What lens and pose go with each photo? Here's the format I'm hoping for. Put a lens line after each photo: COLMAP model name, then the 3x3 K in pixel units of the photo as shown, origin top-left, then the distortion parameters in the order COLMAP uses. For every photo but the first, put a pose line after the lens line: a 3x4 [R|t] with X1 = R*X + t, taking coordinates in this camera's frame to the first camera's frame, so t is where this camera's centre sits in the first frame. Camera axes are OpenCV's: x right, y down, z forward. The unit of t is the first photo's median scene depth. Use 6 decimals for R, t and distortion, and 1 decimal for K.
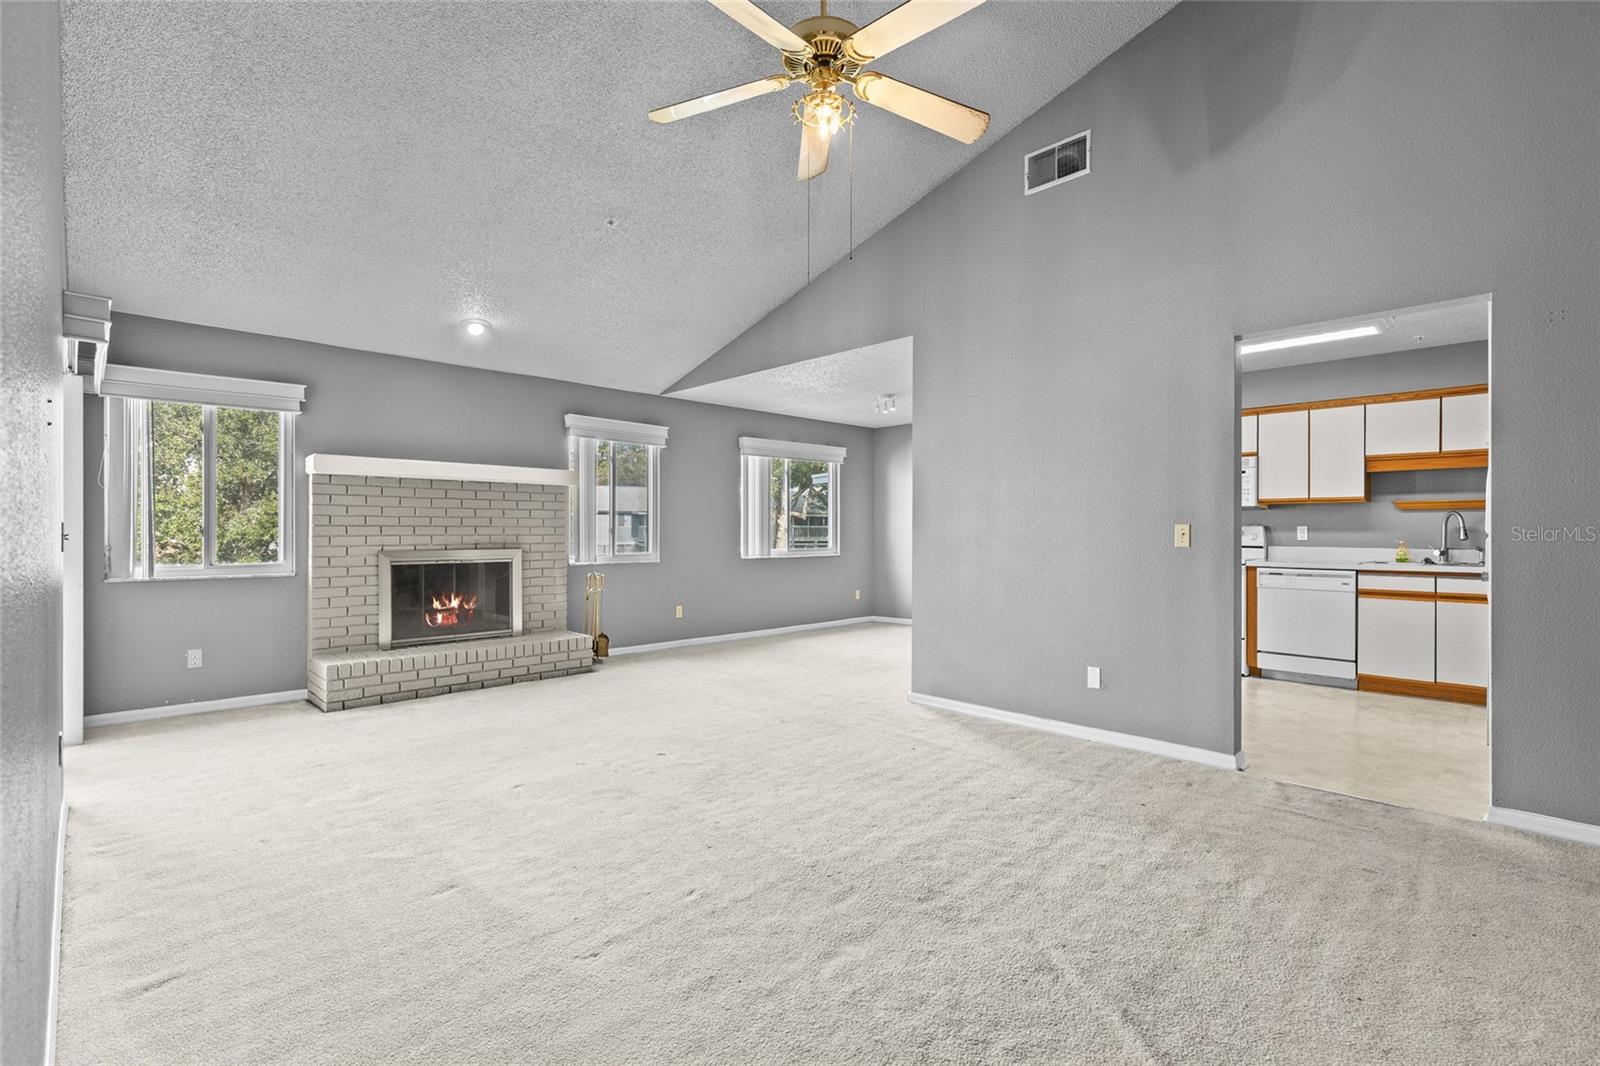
lens RADIAL K [[731.6, 0, 800.0], [0, 731.6, 533.0], [0, 0, 1]] dist [-0.000988, -0.000240]
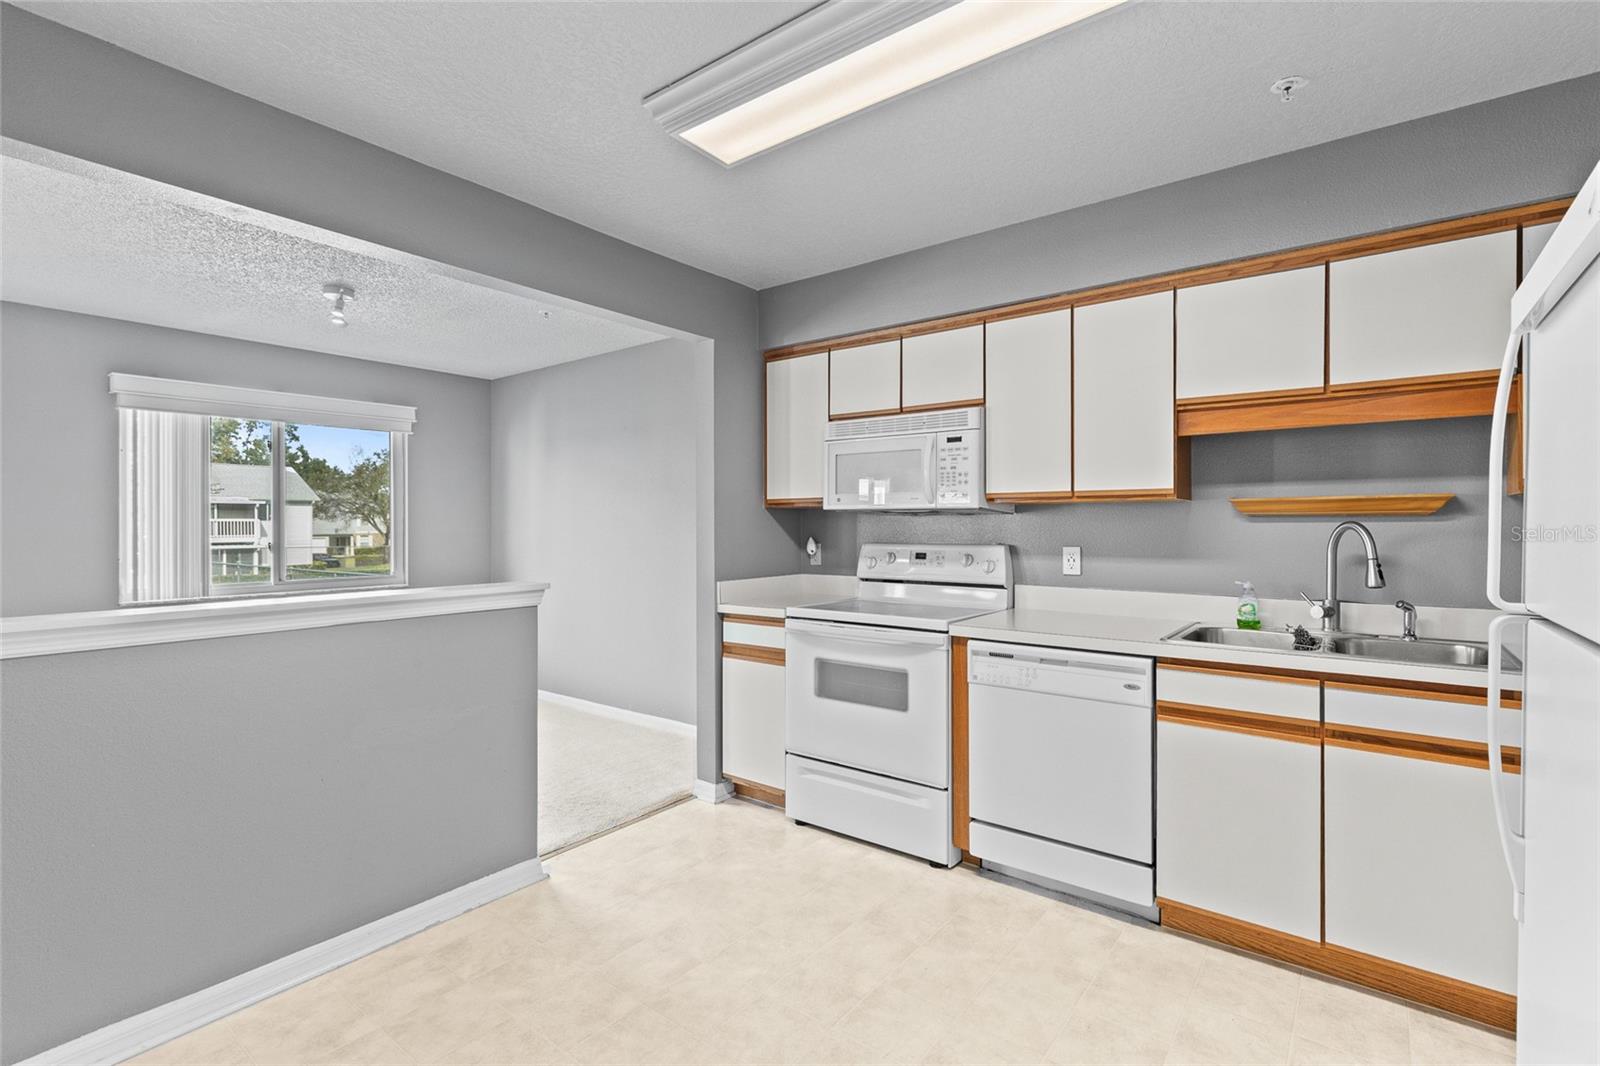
lens RADIAL K [[736.8, 0, 804.5], [0, 736.8, 526.3], [0, 0, 1]] dist [0.004609, 0.000121]
pose [[0.989884, -0.004481, 0.141805, 0.473945], [0.004645, 0.999989, -0.000823, -0.026654], [-0.141800, 0.001474, 0.989894, 0.570541]]
